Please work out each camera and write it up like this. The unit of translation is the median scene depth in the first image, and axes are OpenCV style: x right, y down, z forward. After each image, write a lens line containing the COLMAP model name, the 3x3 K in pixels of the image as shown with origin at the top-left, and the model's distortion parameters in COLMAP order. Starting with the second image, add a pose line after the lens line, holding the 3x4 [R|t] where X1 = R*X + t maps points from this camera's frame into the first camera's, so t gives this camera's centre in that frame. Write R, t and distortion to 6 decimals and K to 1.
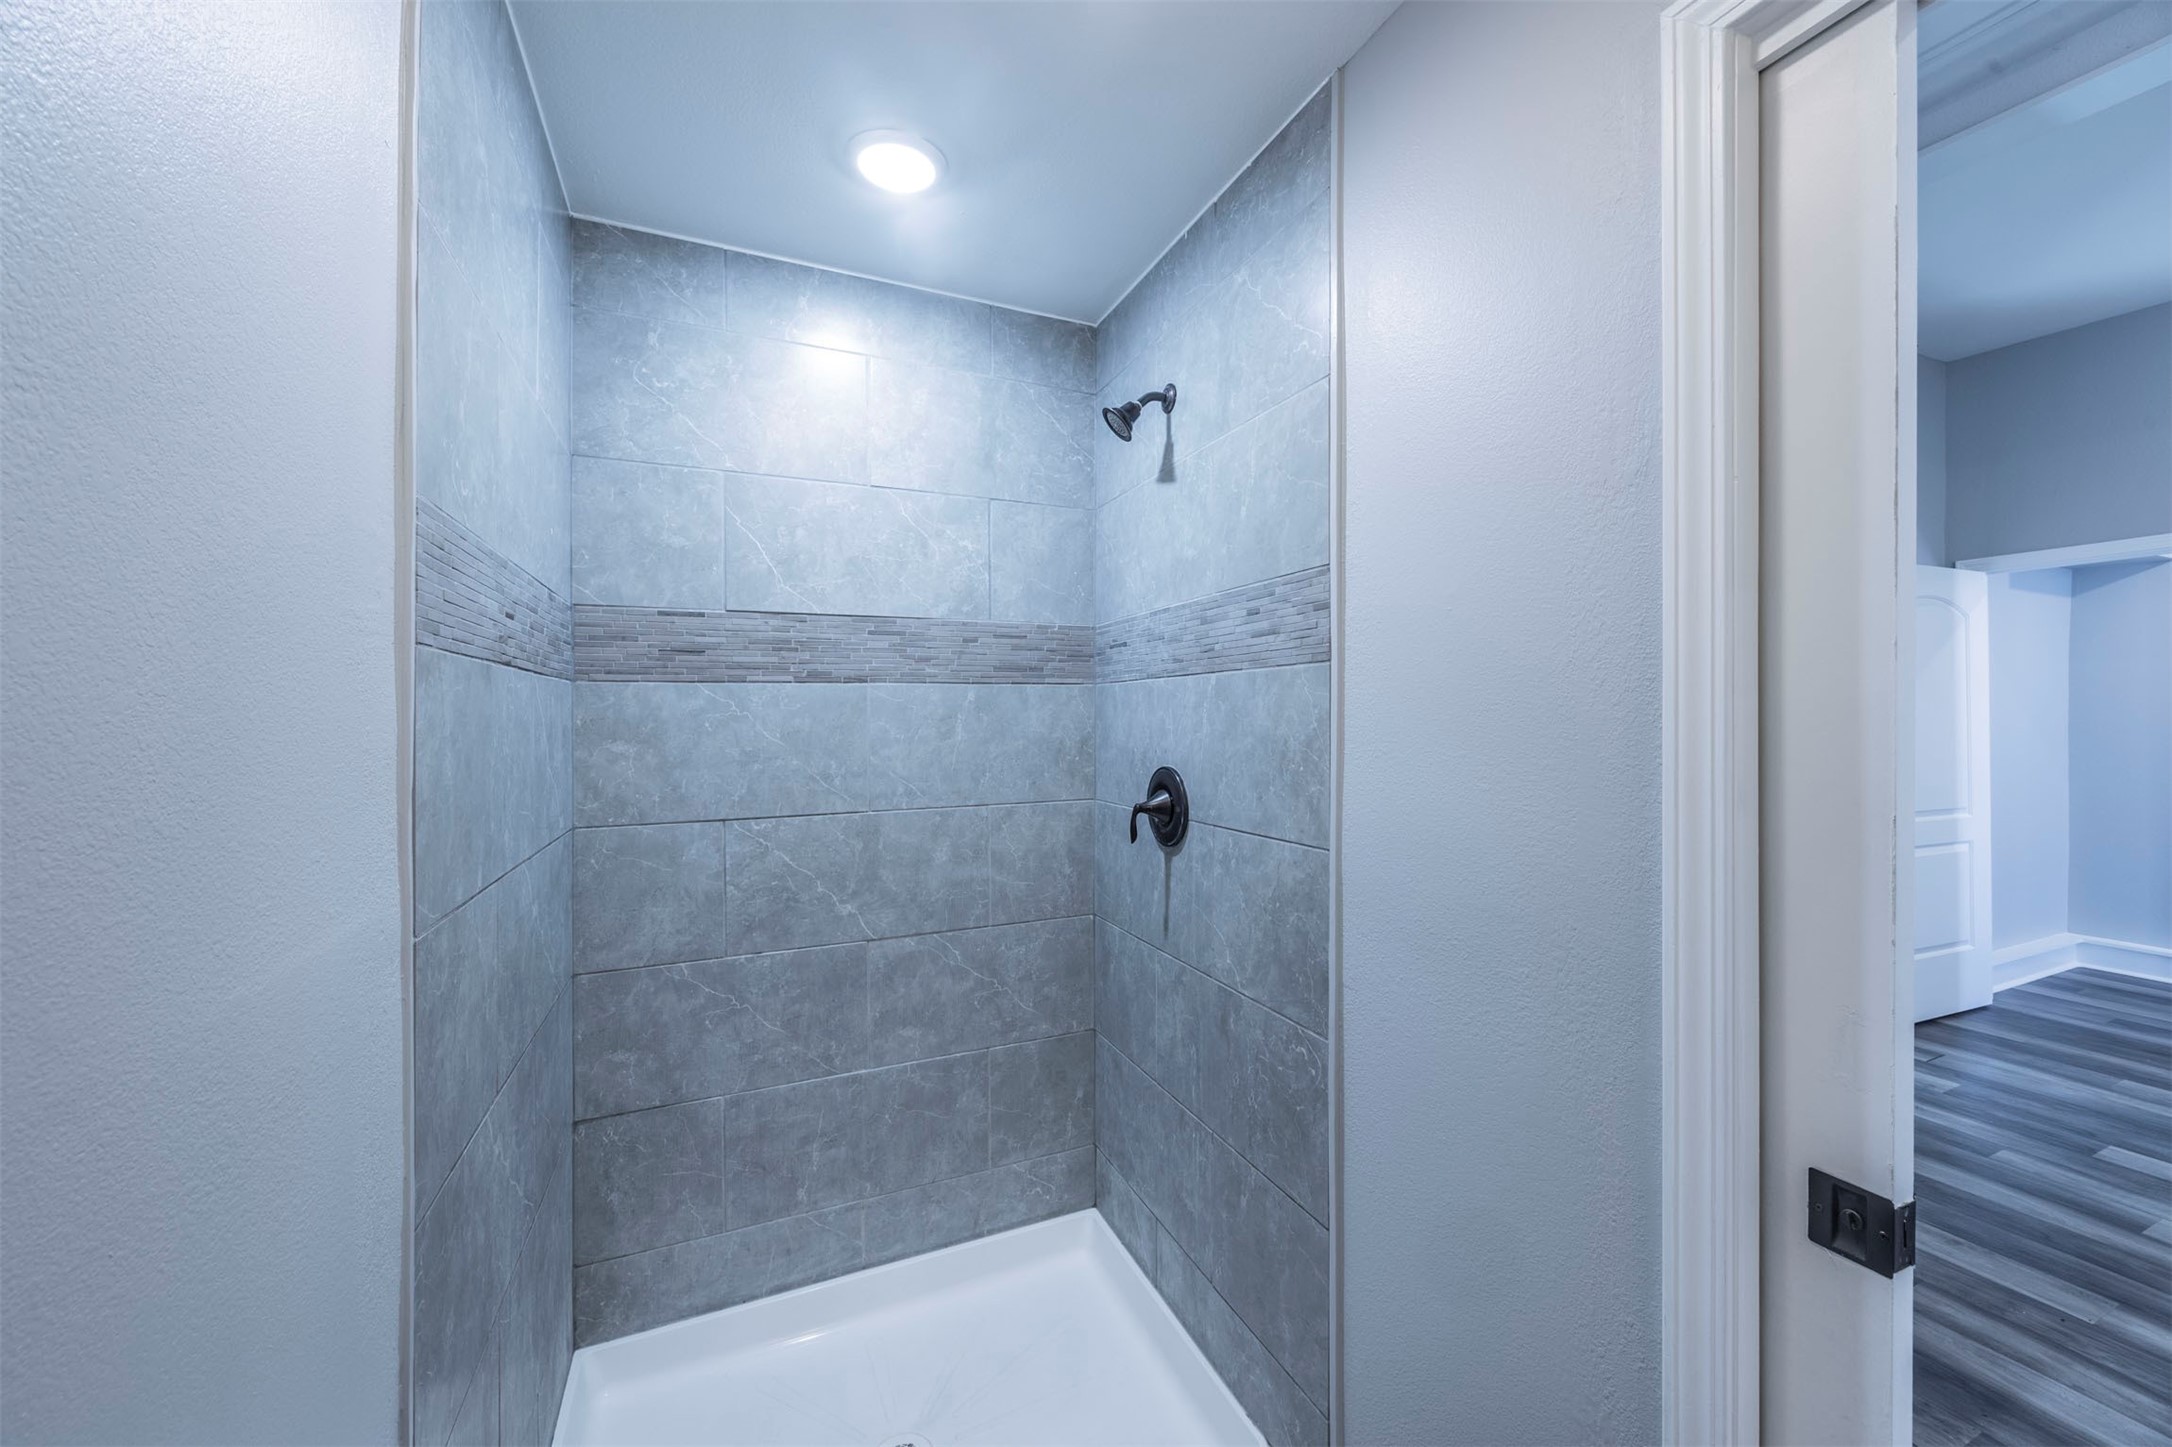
lens RADIAL K [[842.4, 0, 1092.9], [0, 842.4, 711.0], [0, 0, 1]] dist [-0.004447, -0.000097]
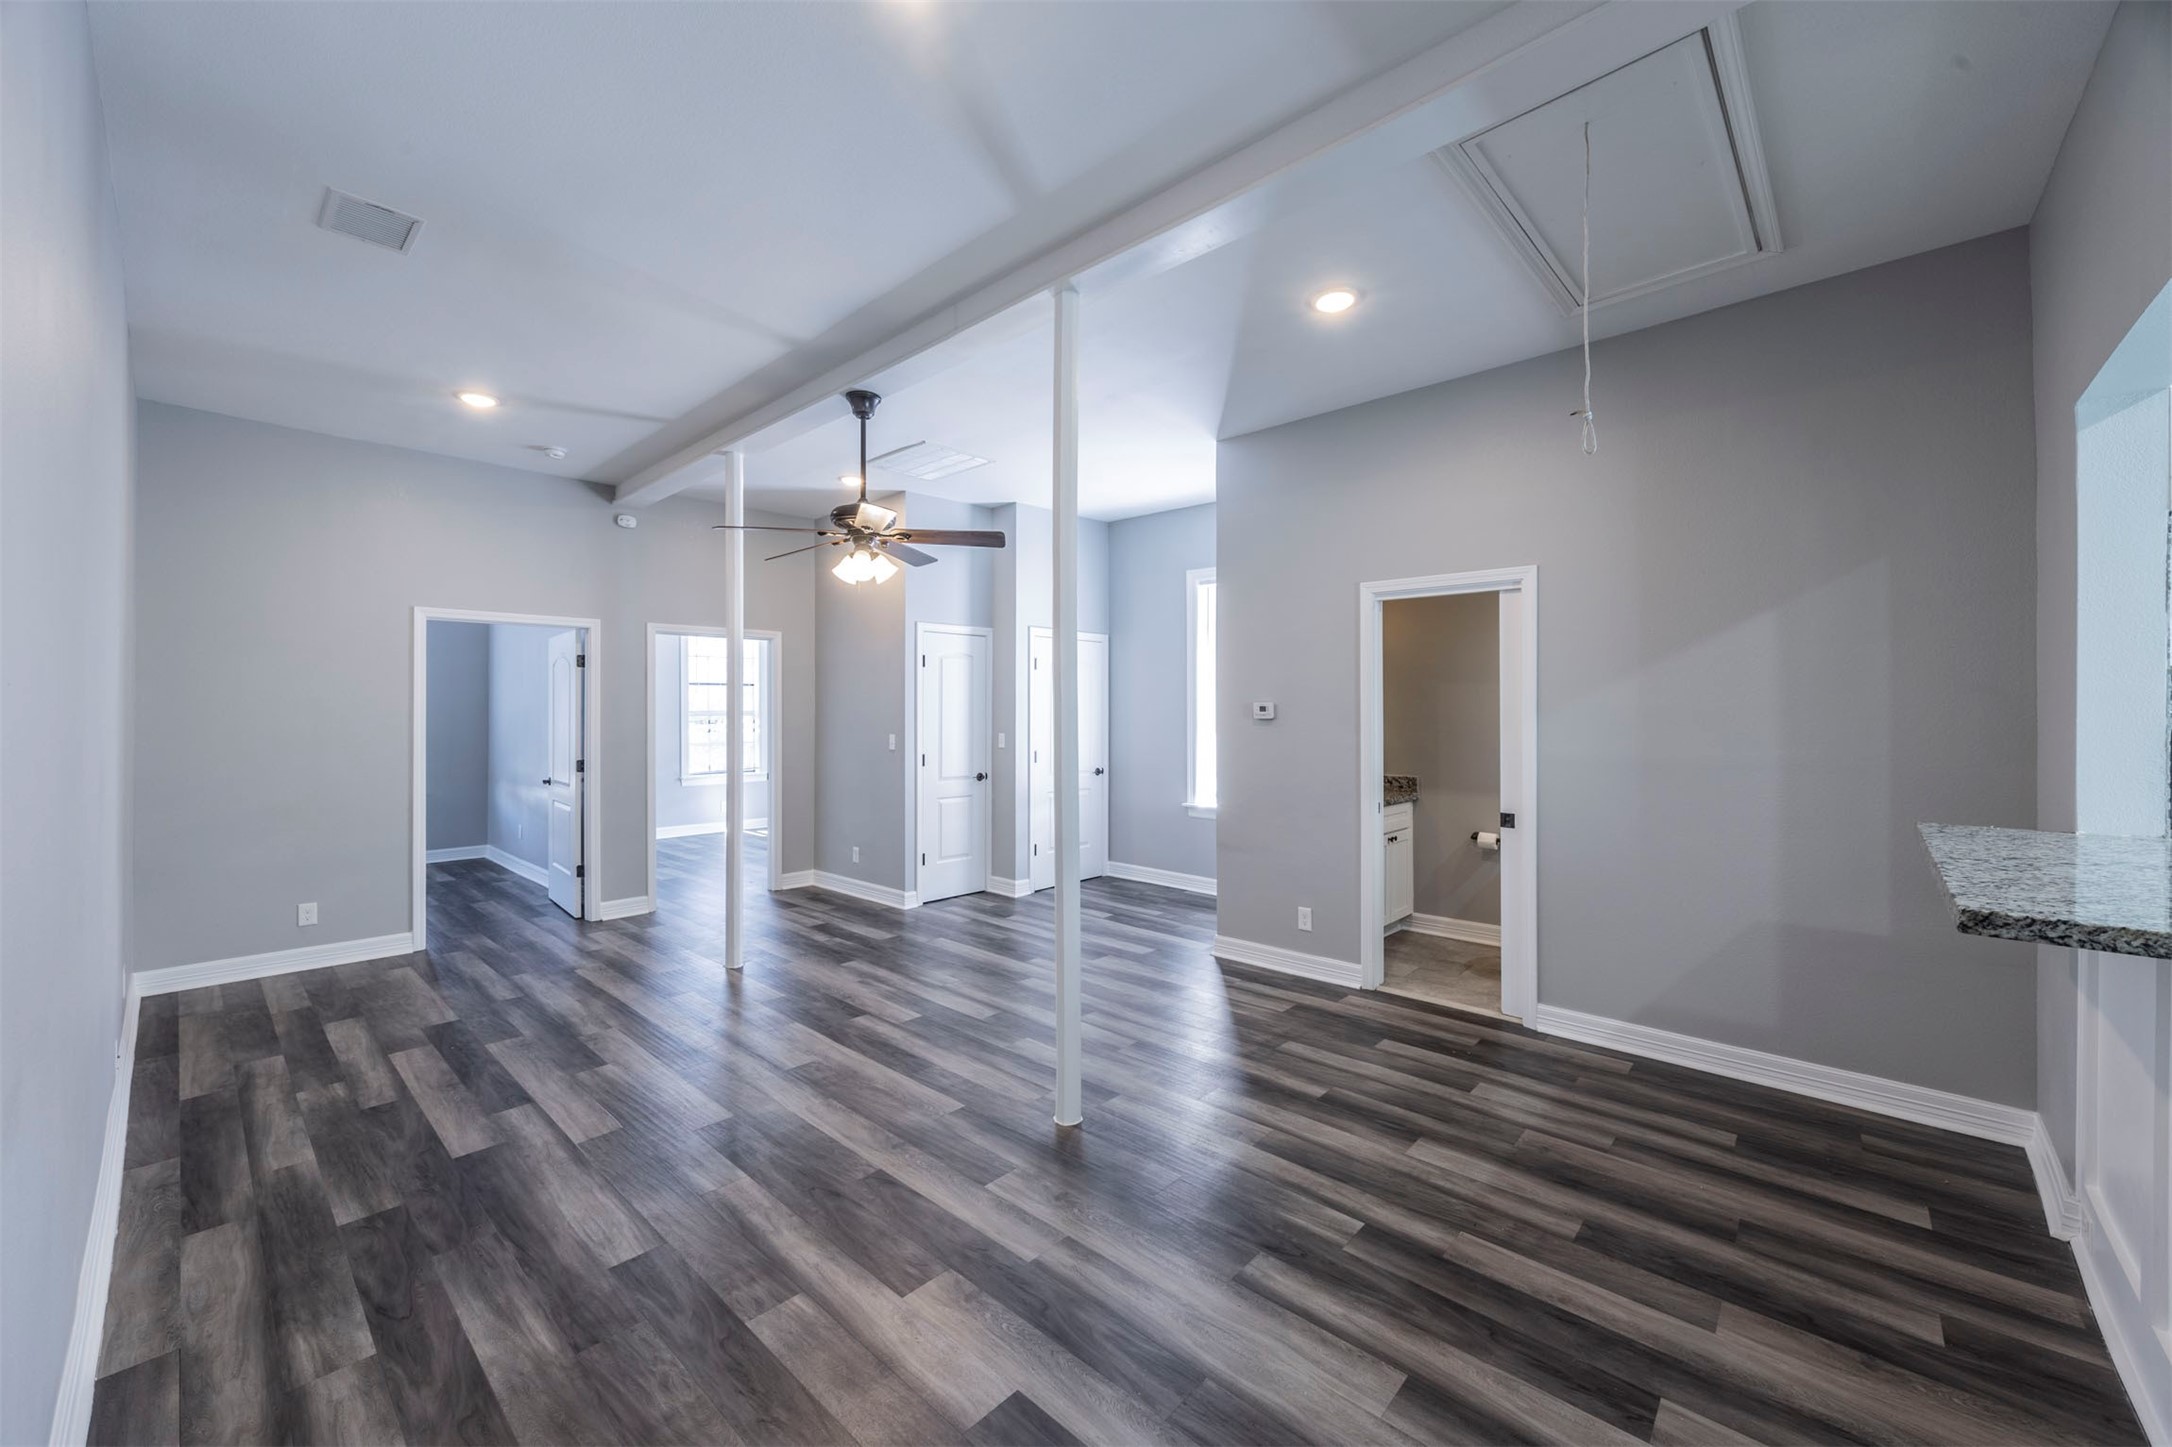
lens RADIAL K [[842.4, 0, 1071.4], [0, 842.4, 713.4], [0, 0, 1]] dist [-0.004447, -0.000097]
pose [[-0.919570, 0.004414, -0.392902, 1.675000], [0.002605, 0.999983, 0.005138, -0.024659], [0.392918, 0.003701, -0.919566, 1.447573]]
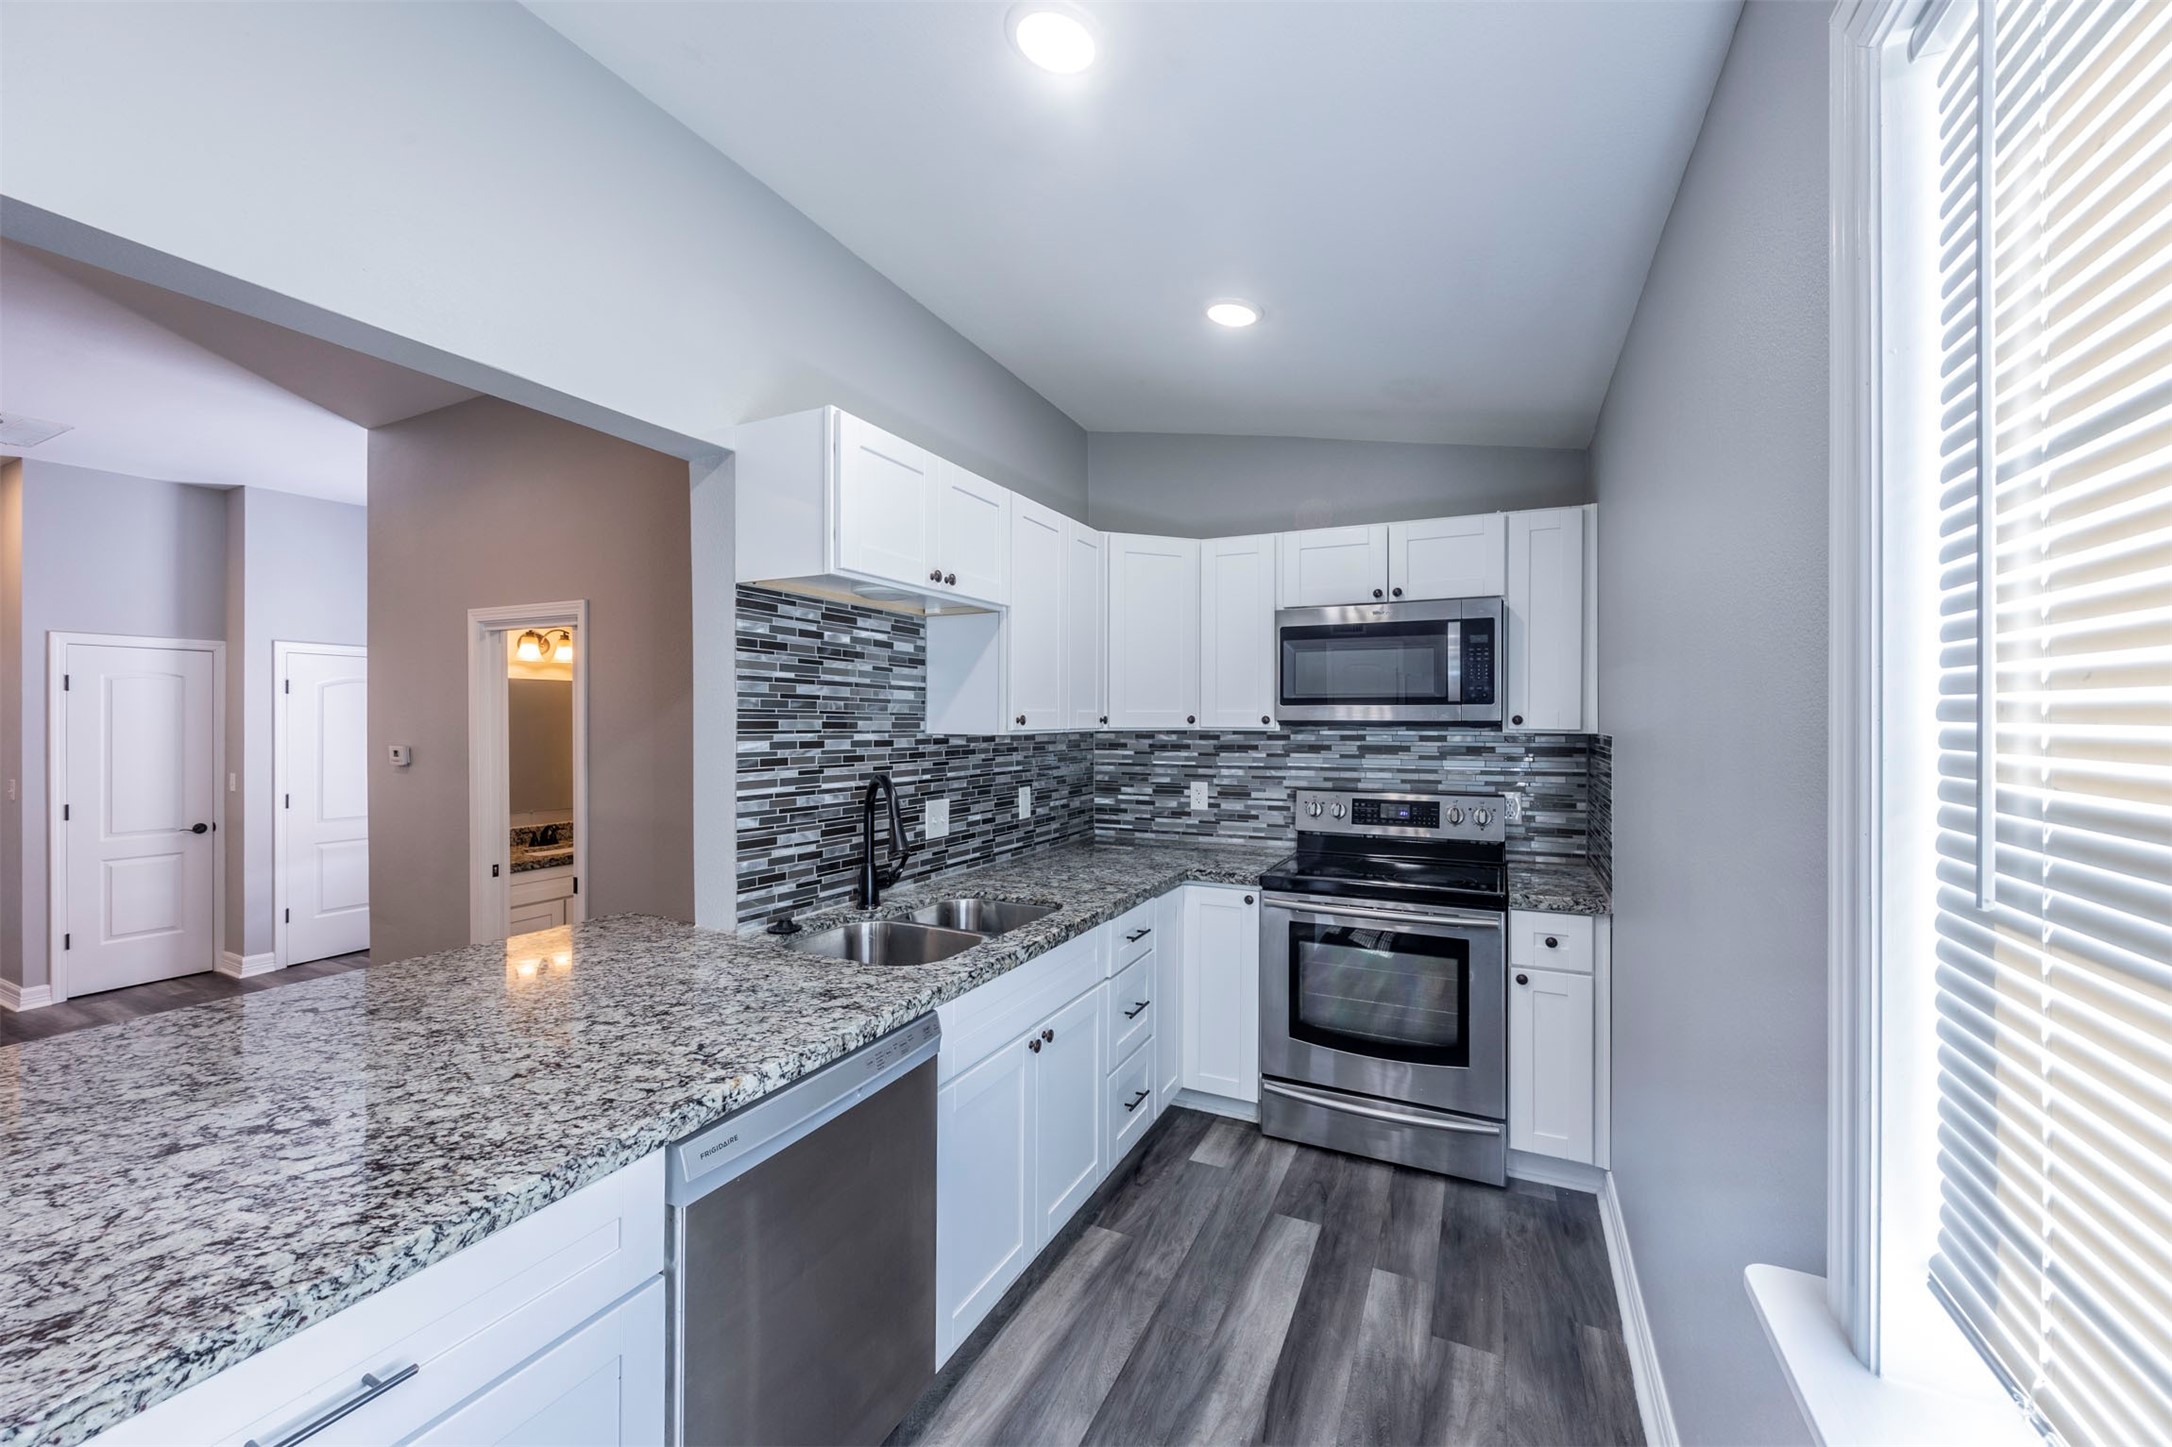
lens RADIAL K [[842.4, 0, 1067.6], [0, 842.4, 719.3], [0, 0, 1]] dist [-0.004447, -0.000097]
pose [[-0.767899, 0.005143, -0.640550, 0.574755], [0.000295, 0.999970, 0.007676, -0.099602], [0.640571, 0.005705, -0.767878, 1.892173]]
